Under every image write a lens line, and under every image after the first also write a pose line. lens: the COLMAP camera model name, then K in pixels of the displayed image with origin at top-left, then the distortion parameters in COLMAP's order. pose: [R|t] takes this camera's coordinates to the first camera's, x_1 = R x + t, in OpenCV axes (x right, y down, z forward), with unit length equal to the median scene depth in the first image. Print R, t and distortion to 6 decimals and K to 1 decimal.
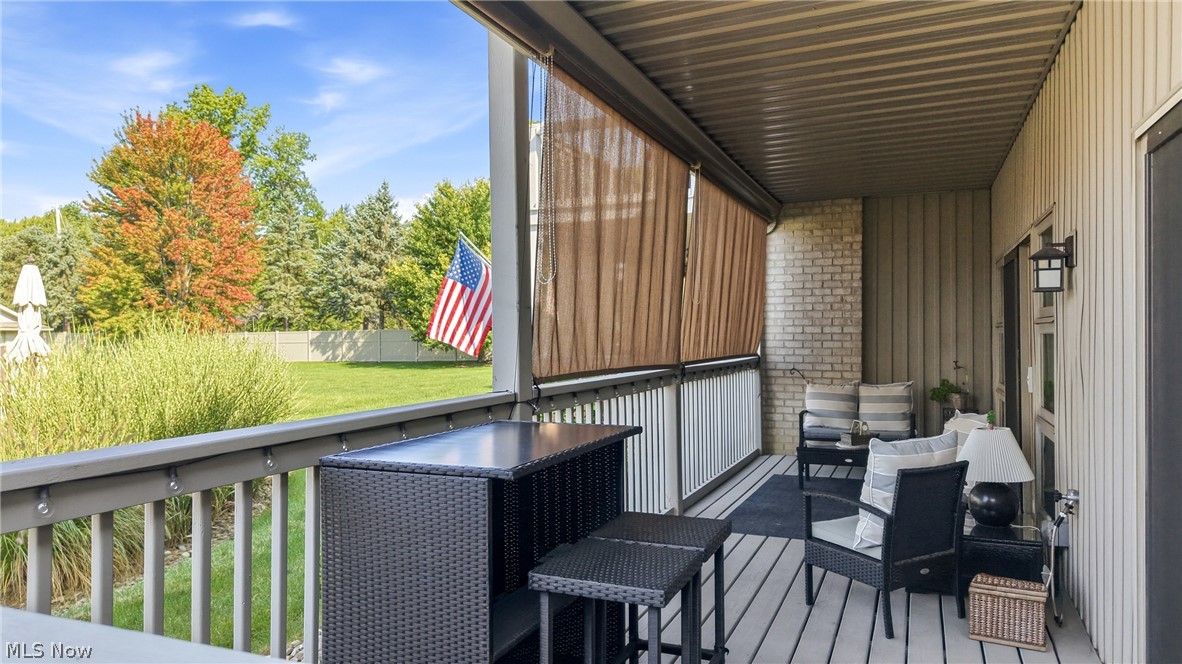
lens RADIAL K [[800.4, 0, 591.7], [0, 800.4, 332.4], [0, 0, 1]] dist [0.031771, -0.028729]
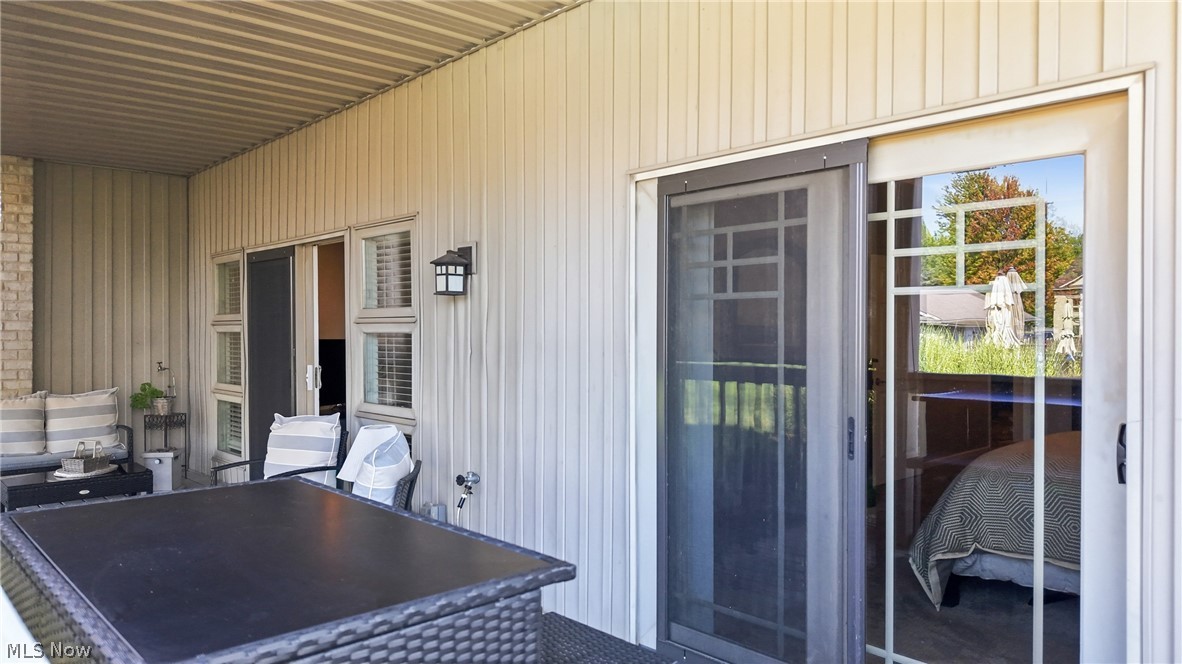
lens RADIAL K [[800.4, 0, 592.9], [0, 800.4, 331.4], [0, 0, 1]] dist [0.031771, -0.028729]
pose [[0.415282, 0.000180, 0.909693, -0.167897], [-0.003773, 0.999992, 0.001525, -0.001815], [-0.909685, -0.004066, 0.415279, 0.182039]]
